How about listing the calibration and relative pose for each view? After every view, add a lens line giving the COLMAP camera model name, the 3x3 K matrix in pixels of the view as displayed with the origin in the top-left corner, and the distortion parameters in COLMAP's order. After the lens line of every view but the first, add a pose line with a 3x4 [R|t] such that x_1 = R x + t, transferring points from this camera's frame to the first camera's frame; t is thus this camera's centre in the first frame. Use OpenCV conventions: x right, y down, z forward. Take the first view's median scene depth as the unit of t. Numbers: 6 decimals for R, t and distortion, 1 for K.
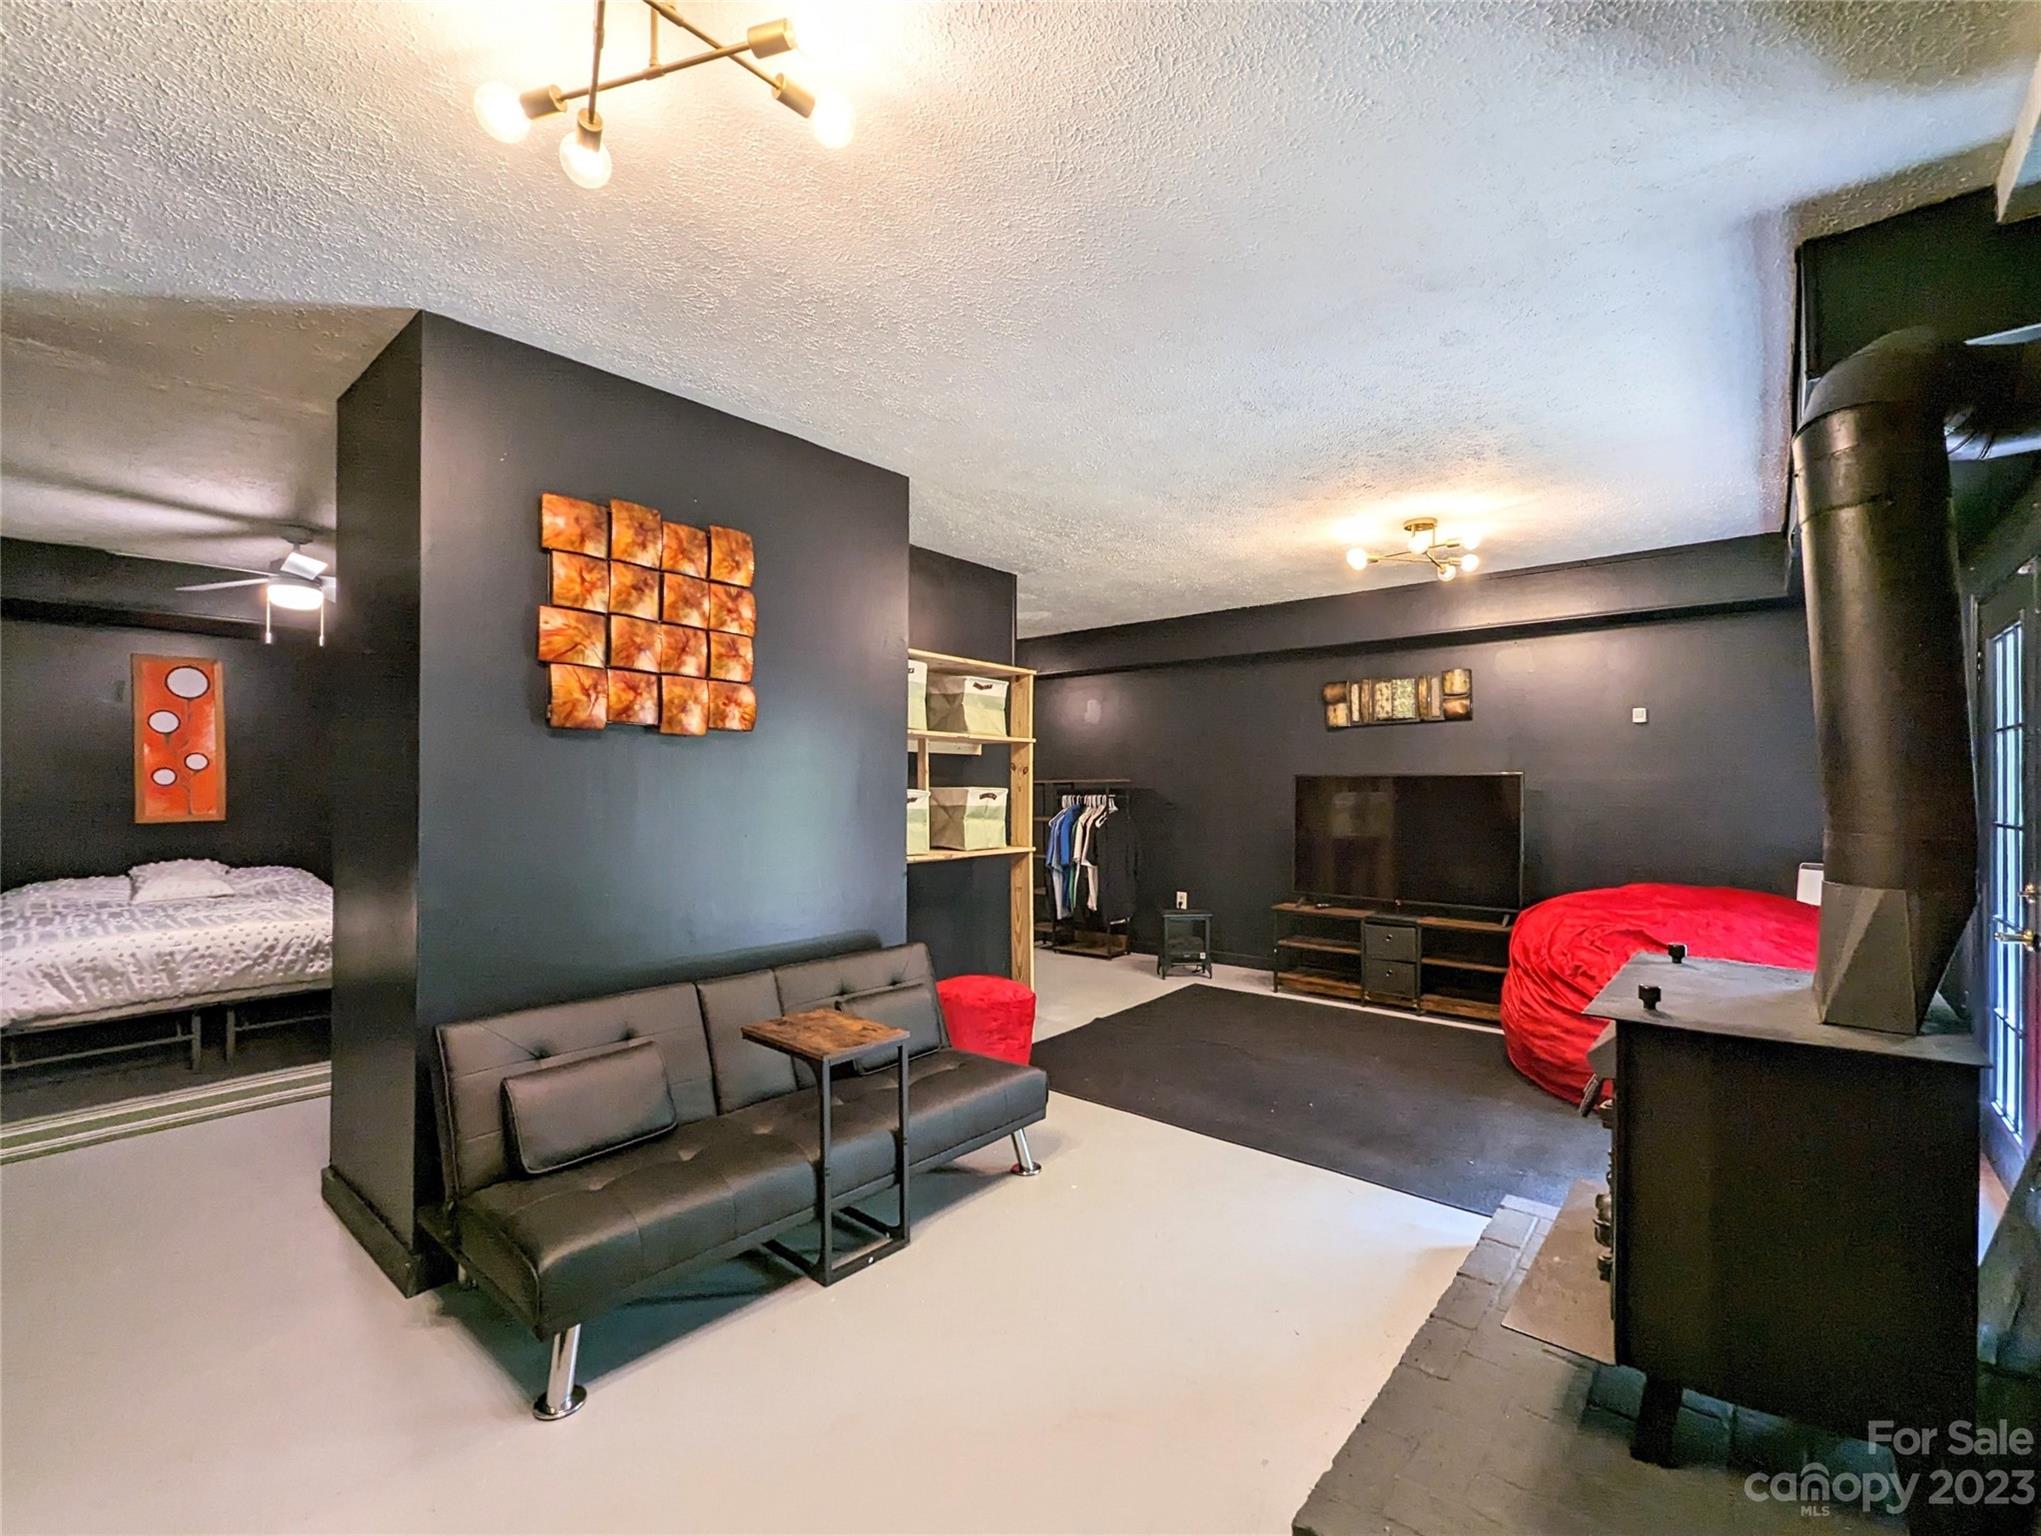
lens RADIAL K [[867.4, 0, 1016.5], [0, 867.4, 777.3], [0, 0, 1]] dist [-0.007533, 0.000052]
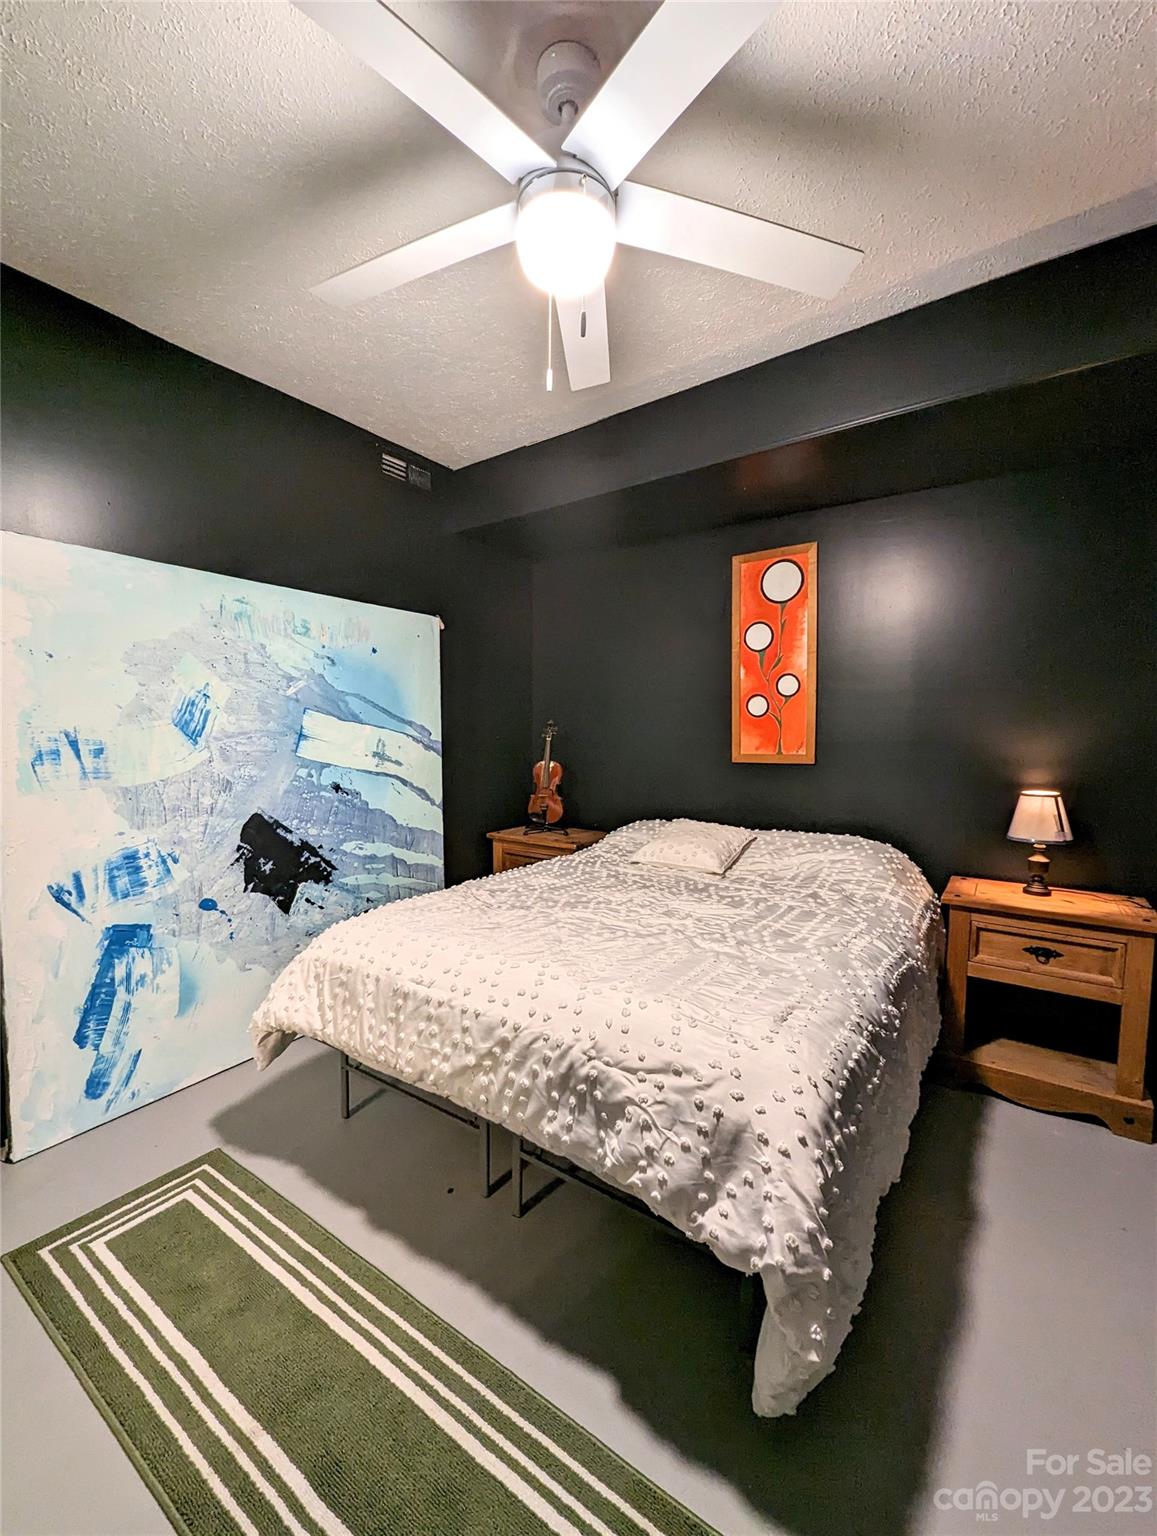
lens RADIAL K [[652.8, 0, 575.3], [0, 652.8, 765.2], [0, 0, 1]] dist [-0.007533, 0.000052]
pose [[0.092149, 0.057576, -0.994079, -0.387318], [0.000946, 0.998321, 0.057910, 0.019123], [0.995745, -0.006276, 0.091940, 0.755841]]
